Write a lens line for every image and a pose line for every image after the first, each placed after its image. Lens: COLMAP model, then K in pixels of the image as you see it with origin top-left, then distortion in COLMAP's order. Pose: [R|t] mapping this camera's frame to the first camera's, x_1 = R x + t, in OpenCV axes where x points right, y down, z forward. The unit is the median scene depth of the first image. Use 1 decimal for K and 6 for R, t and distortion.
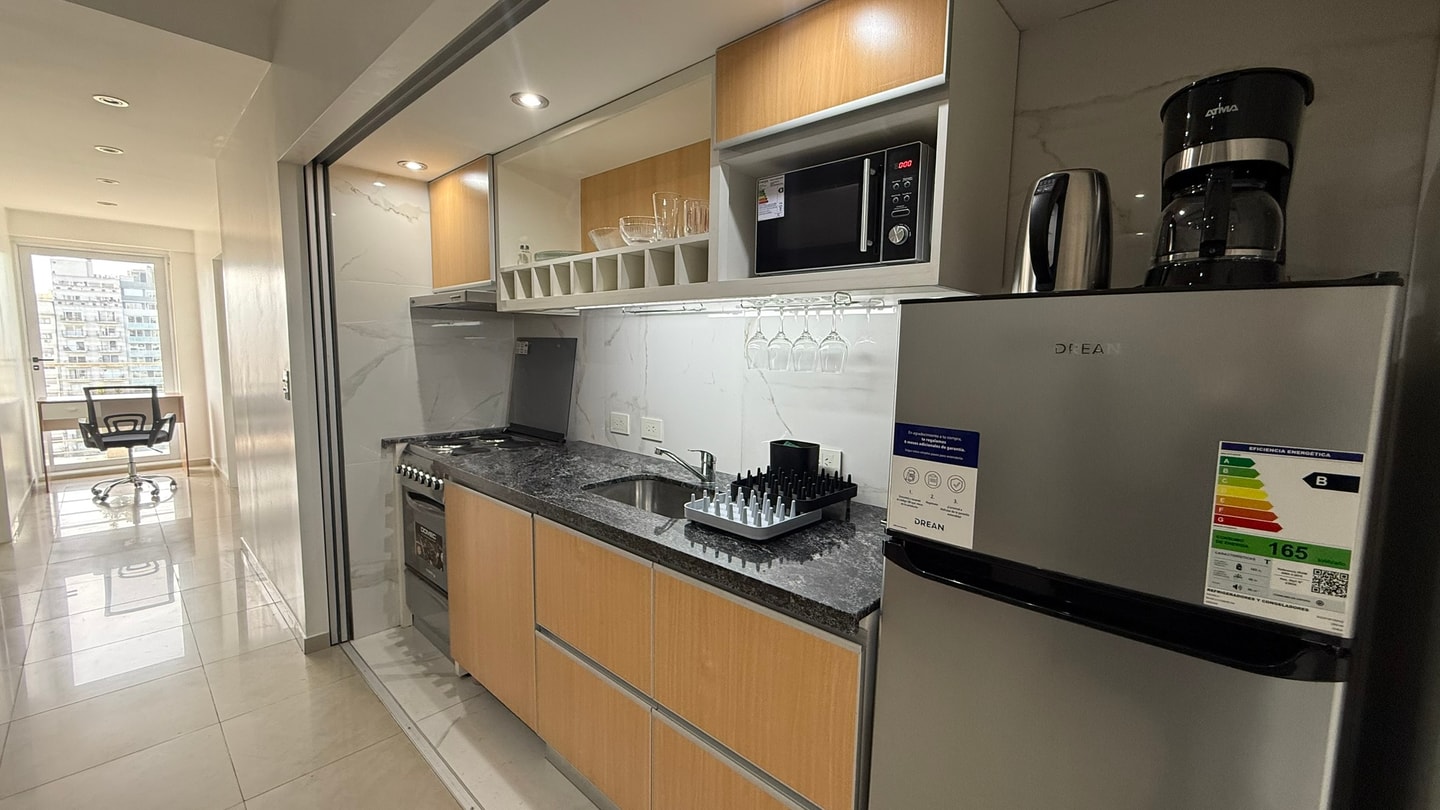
lens RADIAL K [[578.9, 0, 715.0], [0, 578.9, 411.6], [0, 0, 1]] dist [-0.001670, -0.000098]
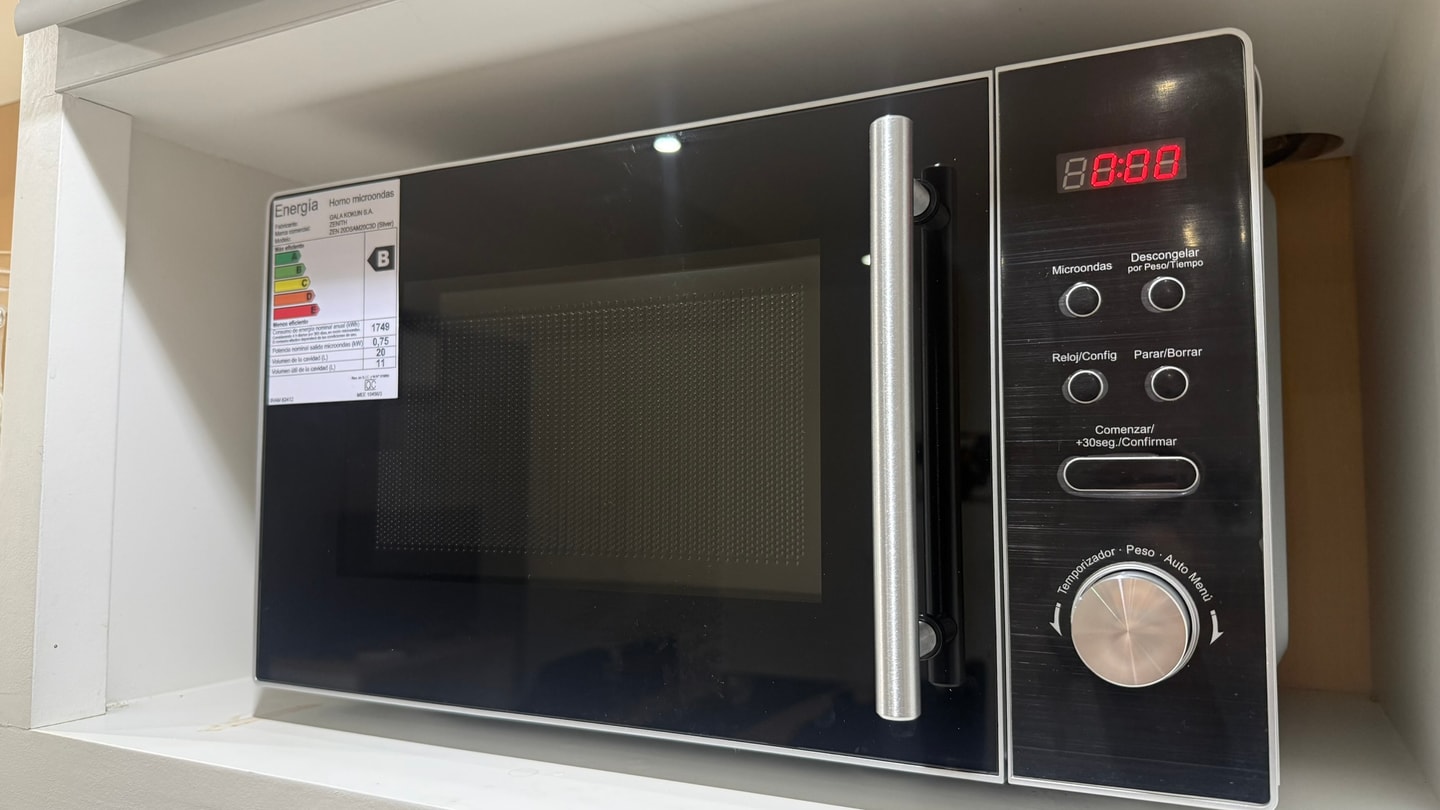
lens RADIAL K [[954.4, 0, 720.4], [0, 954.4, 403.9], [0, 0, 1]] dist [0.004480, 0.000559]
pose [[0.954401, 0.007854, 0.298423, 0.018730], [0.044587, 0.984691, -0.168510, -0.041351], [-0.295178, 0.174132, 0.939440, 0.101593]]
